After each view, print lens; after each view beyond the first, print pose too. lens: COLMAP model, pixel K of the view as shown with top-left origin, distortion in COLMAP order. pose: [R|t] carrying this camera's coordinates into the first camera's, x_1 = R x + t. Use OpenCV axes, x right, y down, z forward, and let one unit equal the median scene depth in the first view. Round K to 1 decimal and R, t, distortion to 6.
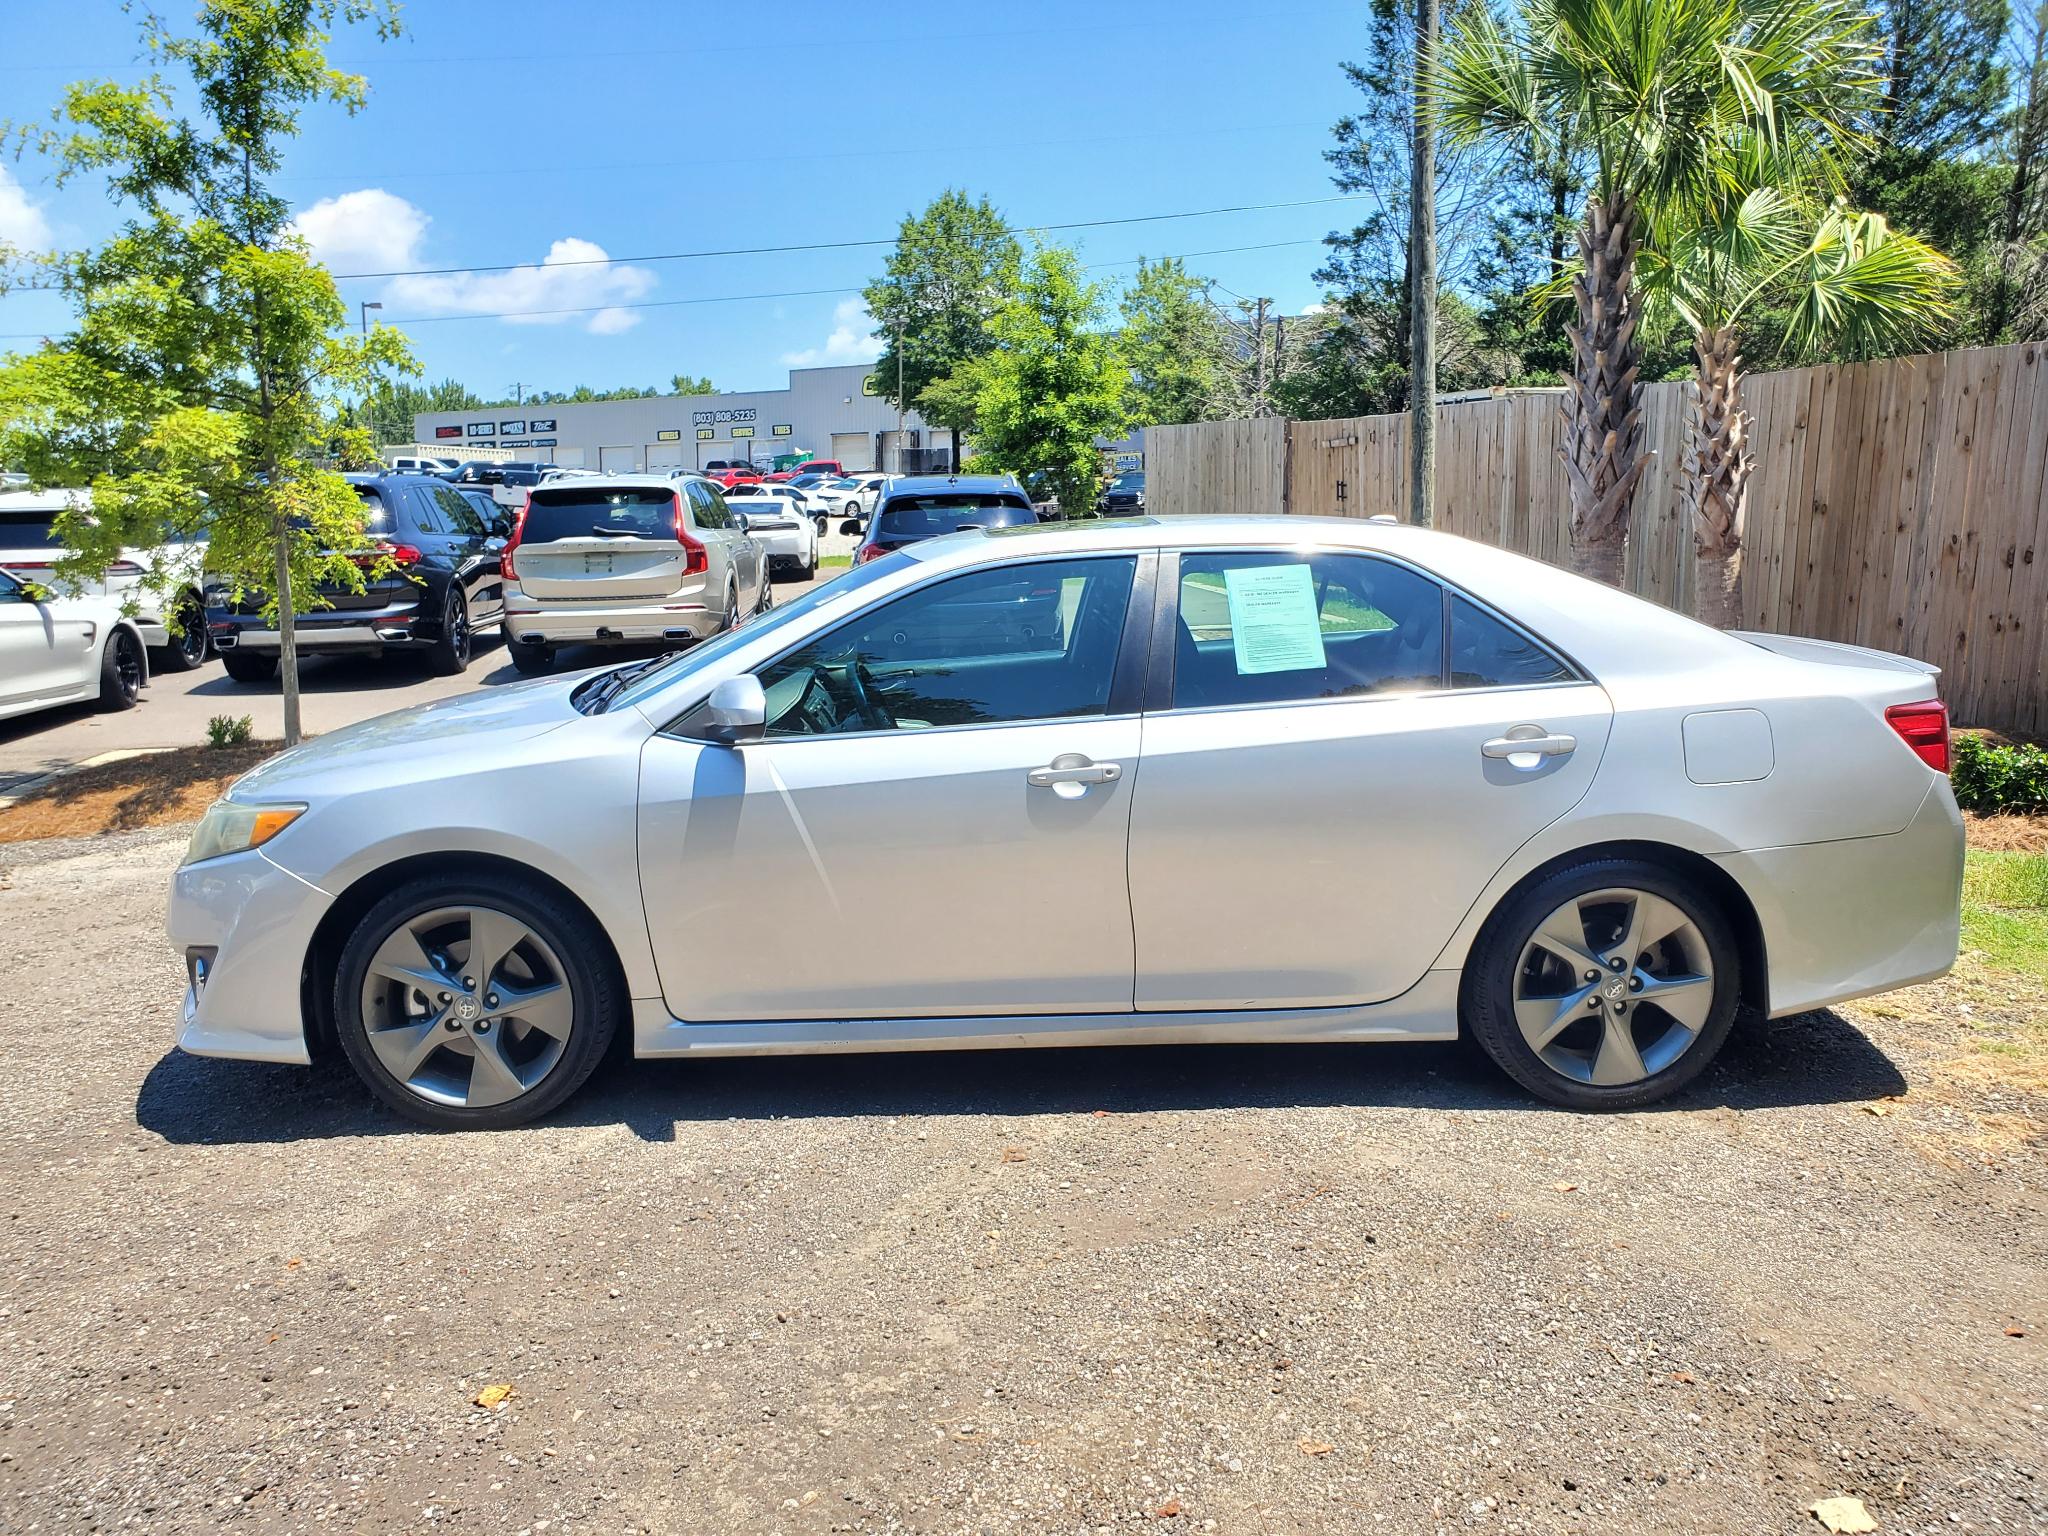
lens RADIAL K [[1549.4, 0, 1058.6], [0, 1549.4, 781.1], [0, 0, 1]] dist [-0.006041, 0.027420]
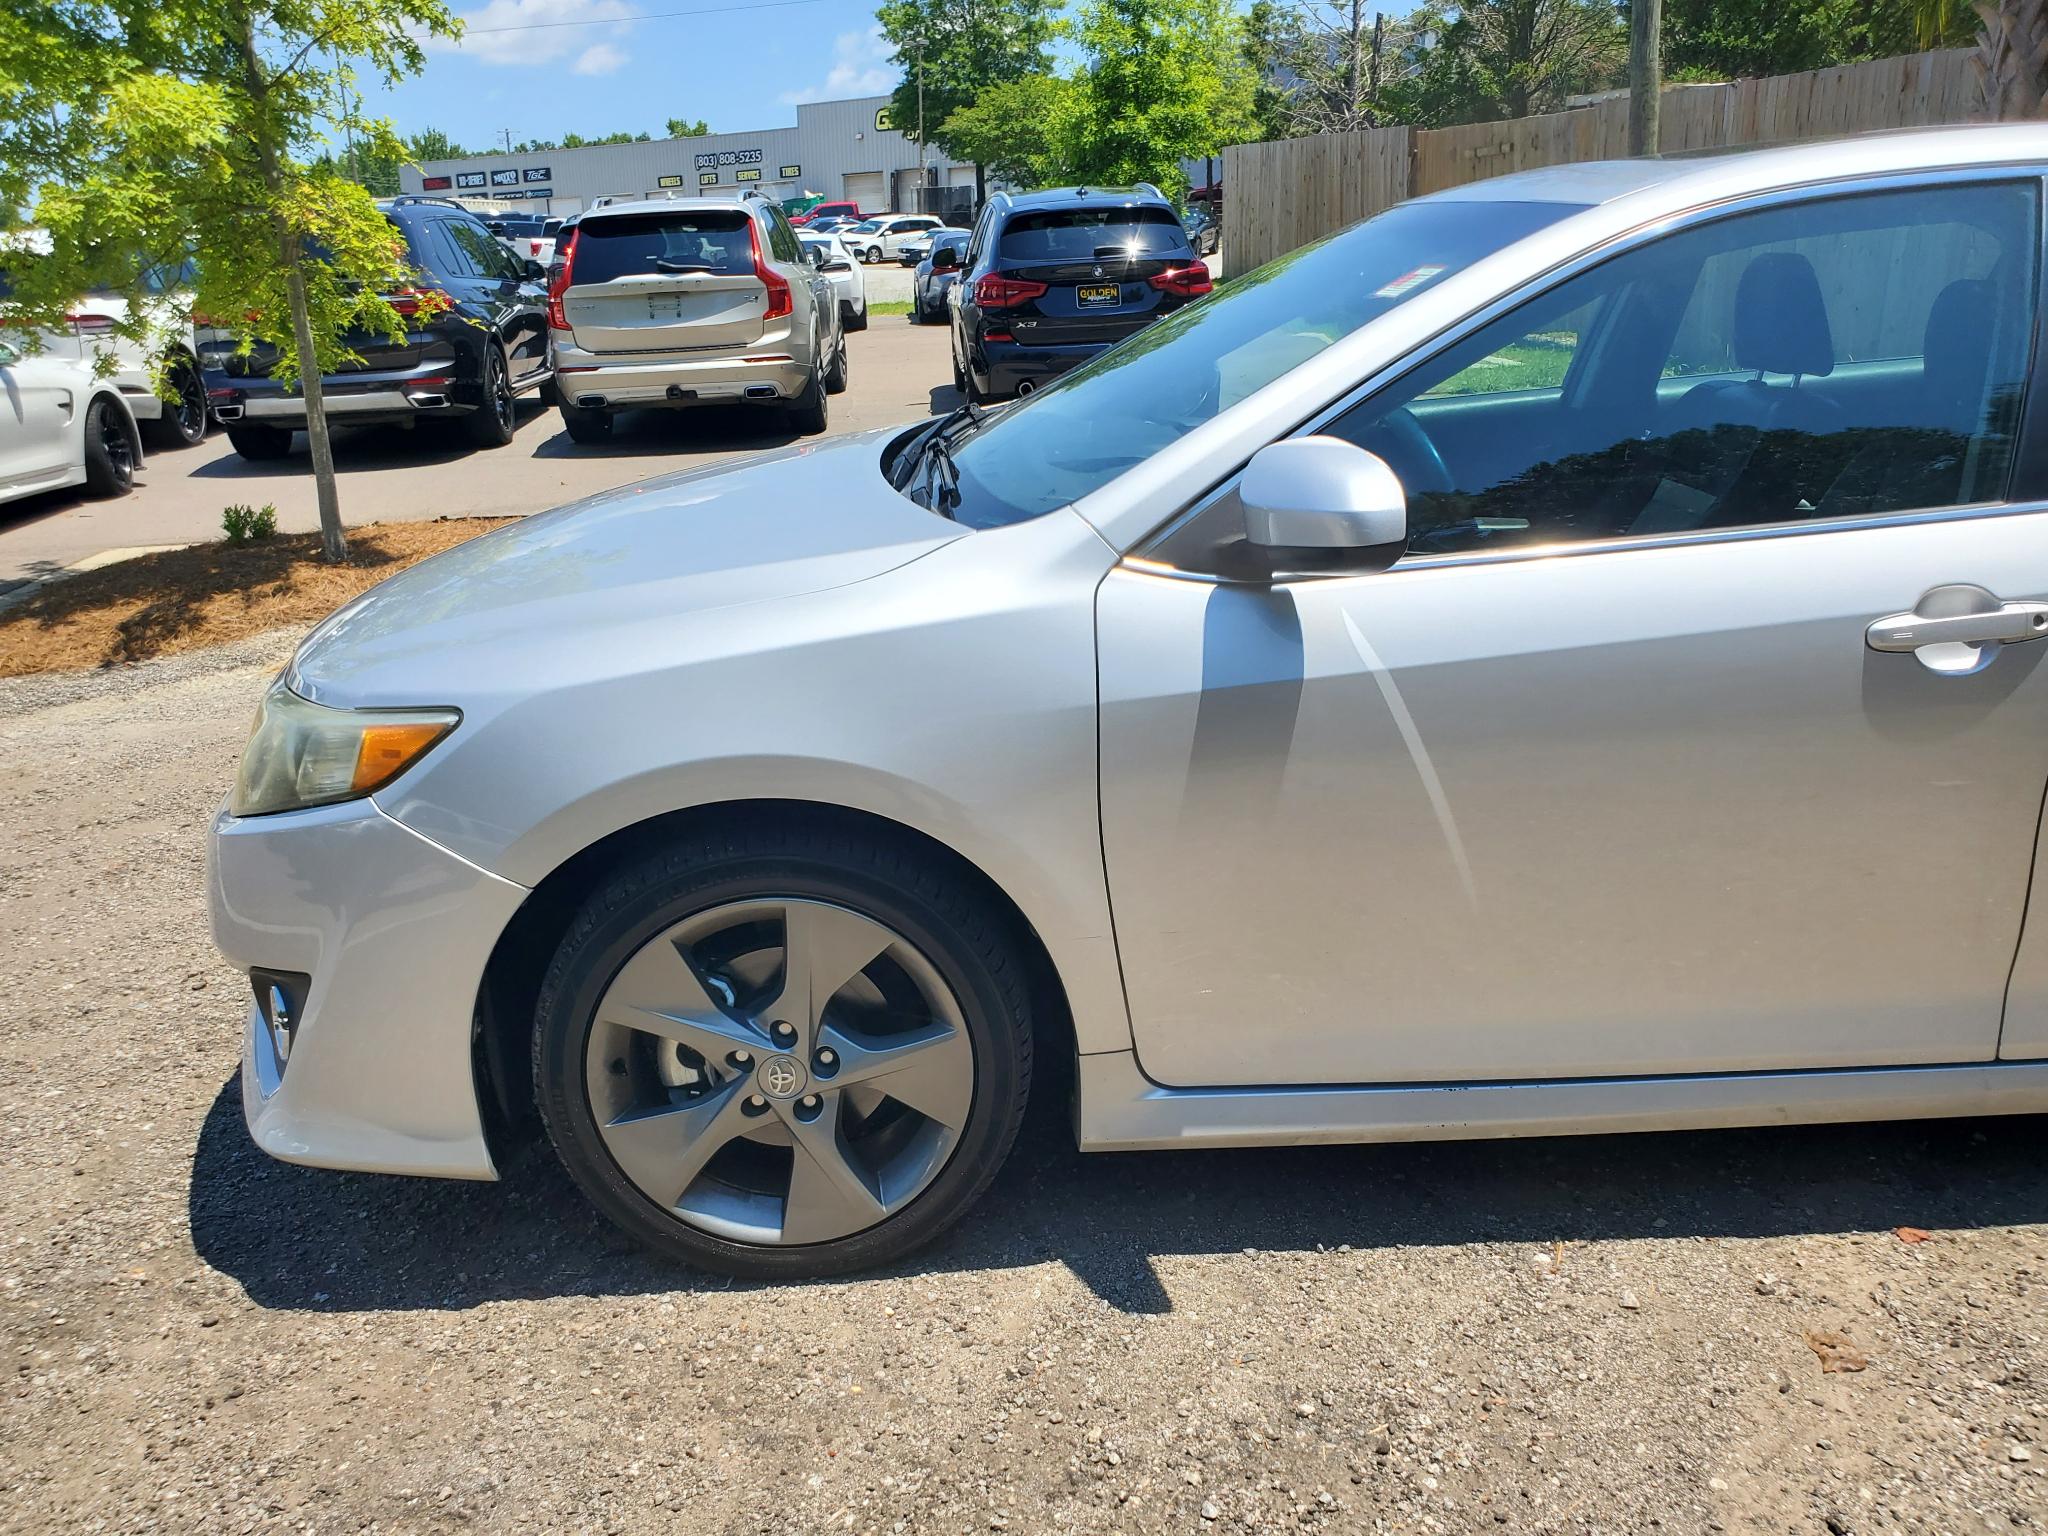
lens RADIAL K [[1549.4, 0, 1058.6], [0, 1549.4, 781.1], [0, 0, 1]] dist [-0.006041, 0.027420]
pose [[0.999791, -0.016985, -0.011416, -0.113814], [0.018511, 0.988428, 0.150559, -0.014425], [0.008727, -0.150739, 0.988535, 0.198422]]
